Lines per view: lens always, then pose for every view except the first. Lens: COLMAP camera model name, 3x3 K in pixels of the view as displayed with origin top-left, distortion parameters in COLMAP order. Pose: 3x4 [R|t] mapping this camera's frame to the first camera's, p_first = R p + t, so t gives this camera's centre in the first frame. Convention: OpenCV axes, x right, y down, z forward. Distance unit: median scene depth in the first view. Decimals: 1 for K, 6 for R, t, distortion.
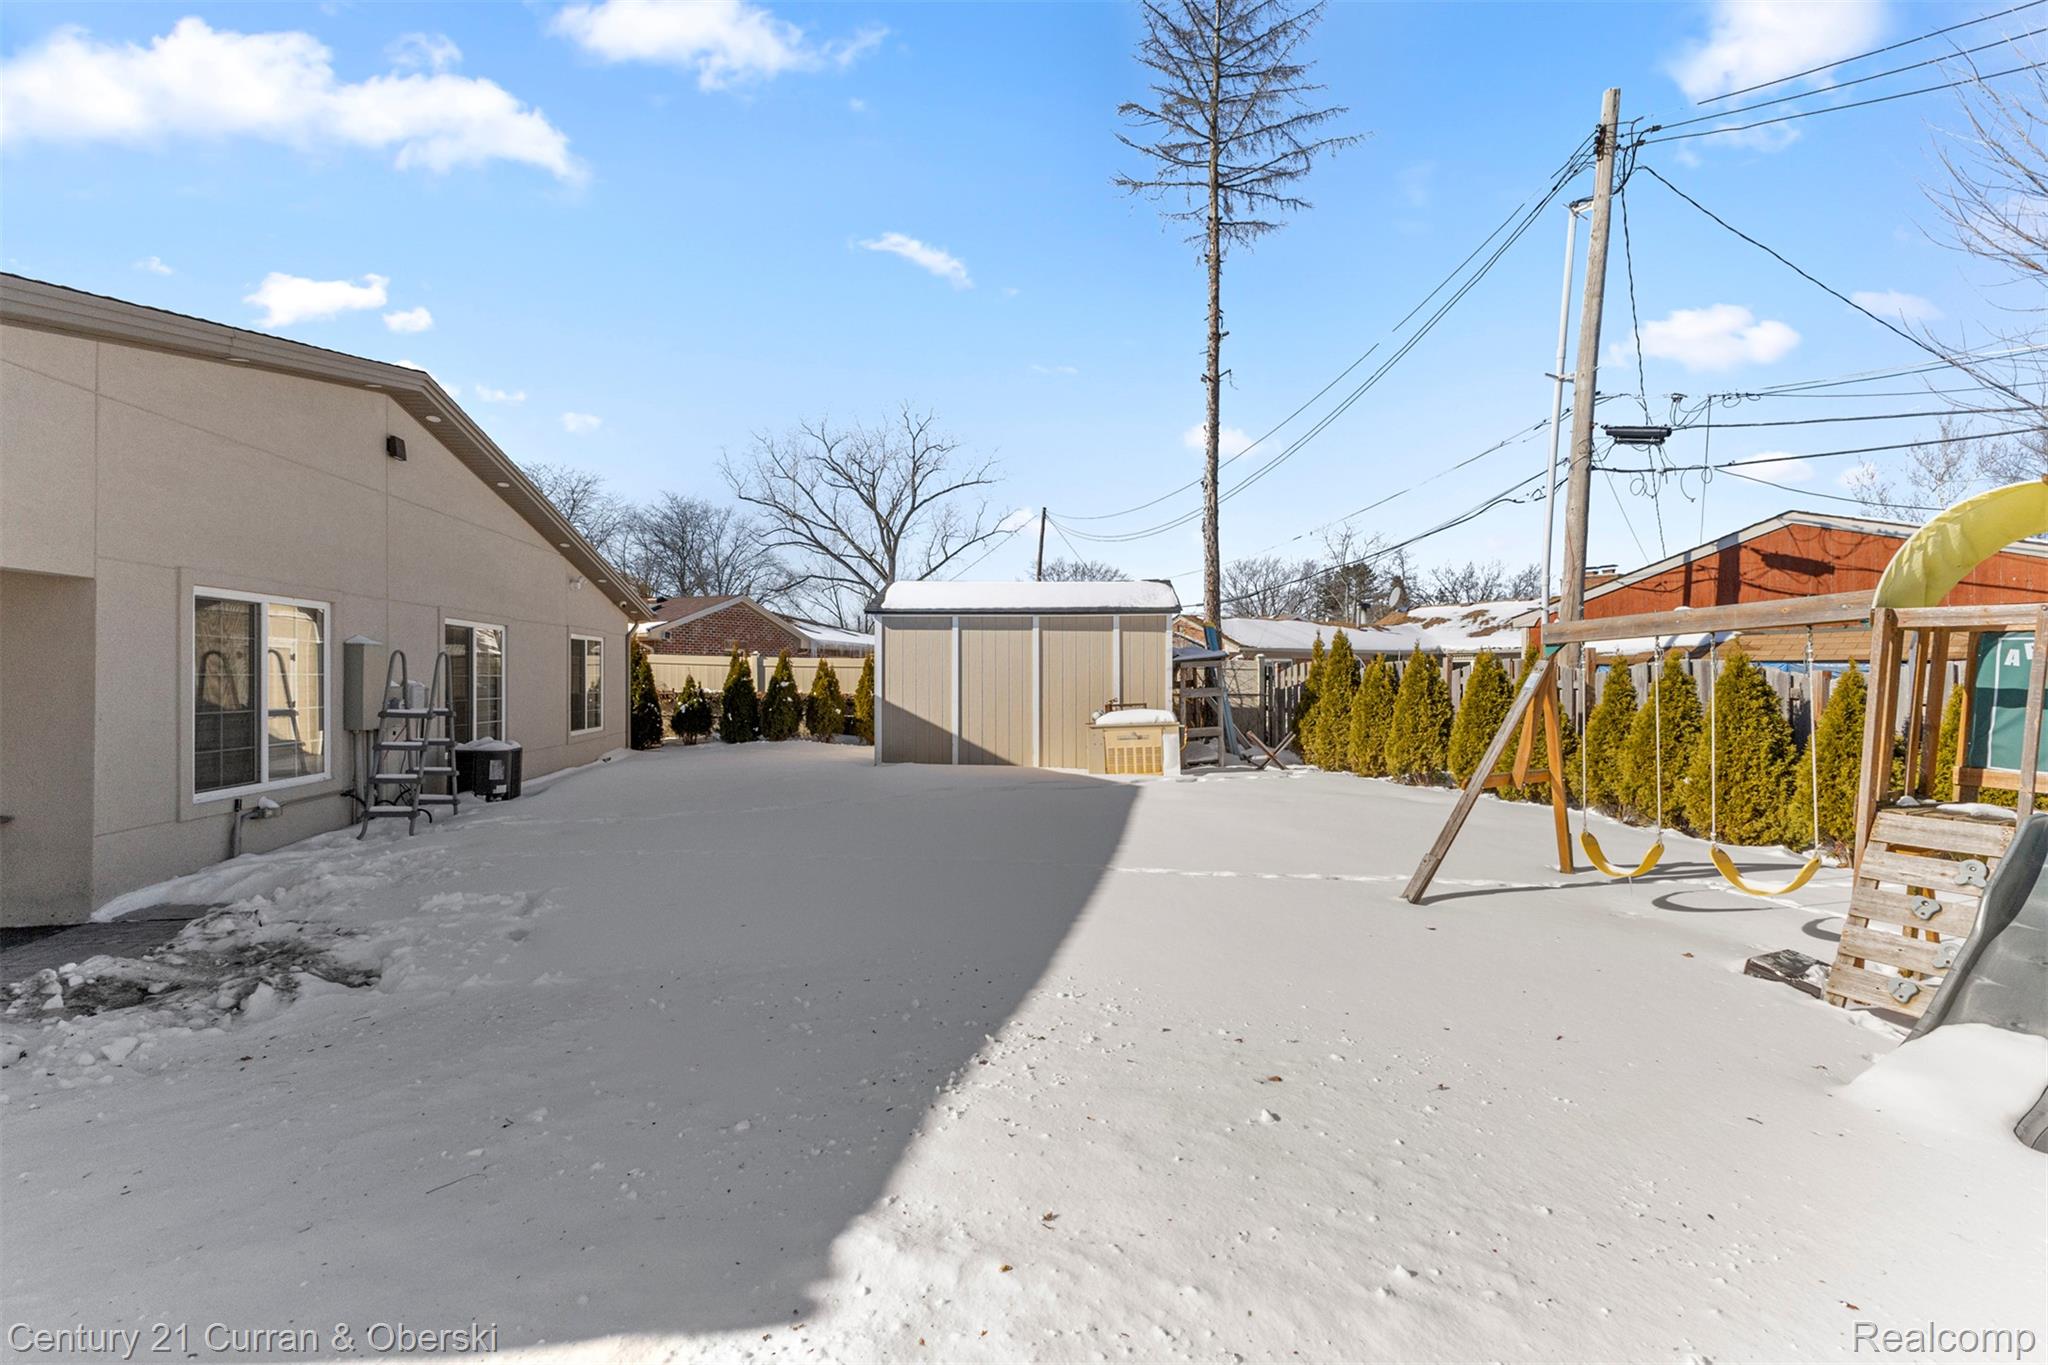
lens RADIAL K [[880.0, 0, 1024.0], [0, 880.0, 682.5], [0, 0, 1]] dist [0.000988, 0.000541]
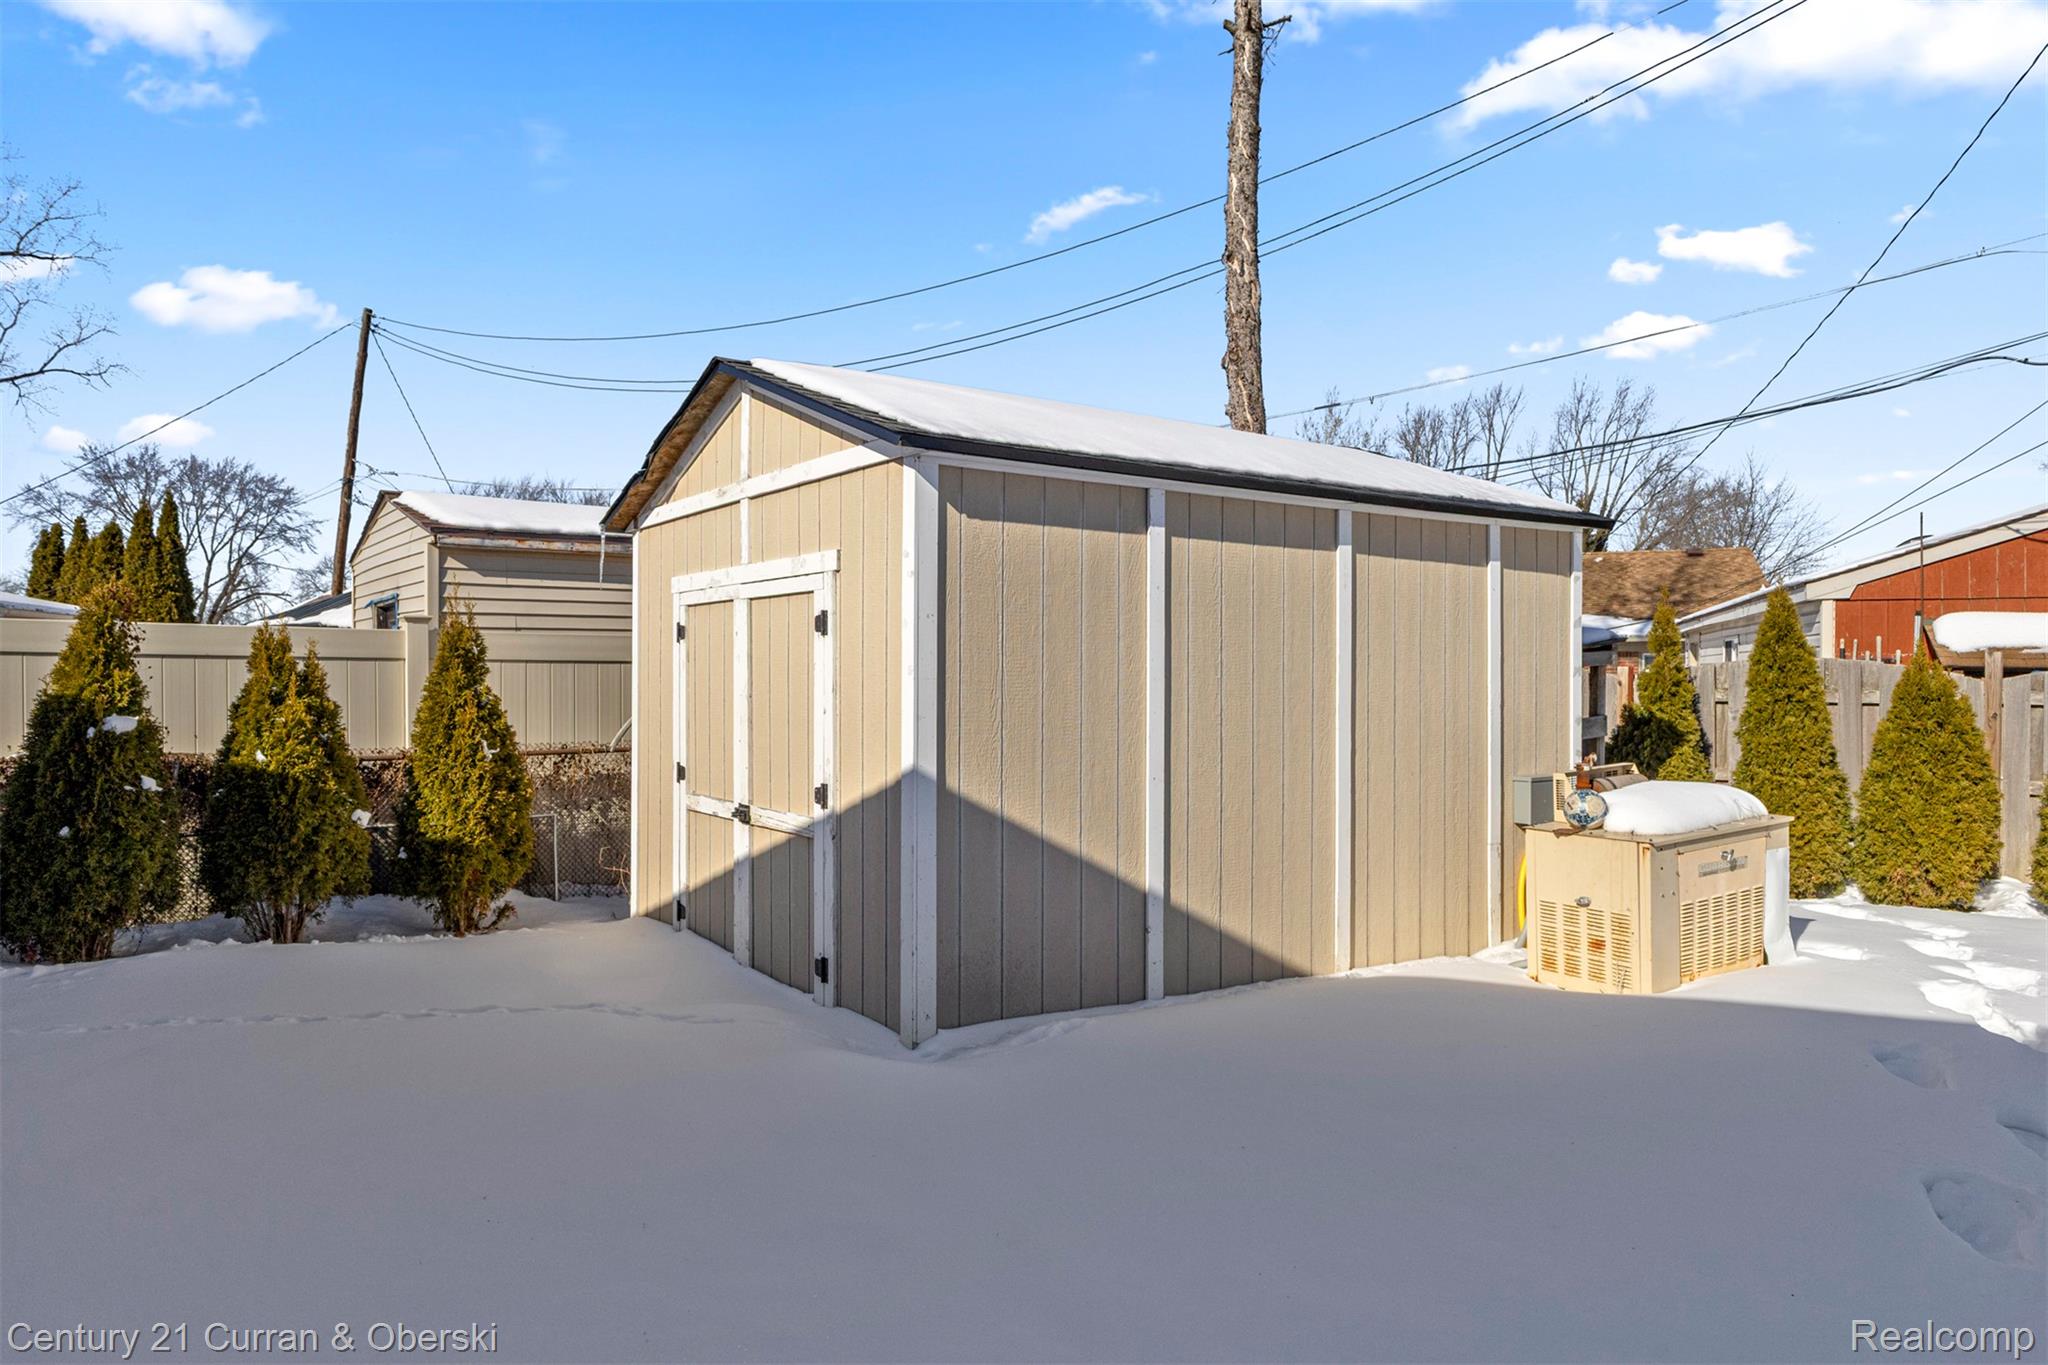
lens RADIAL K [[1281.4, 0, 1024.0], [0, 1281.4, 682.5], [0, 0, 1]] dist [0.002475, -0.001397]
pose [[0.769536, -0.003836, 0.638592, -0.377983], [0.002745, 0.999993, 0.002700, -0.012059], [-0.638597, -0.000325, 0.769541, 0.707419]]
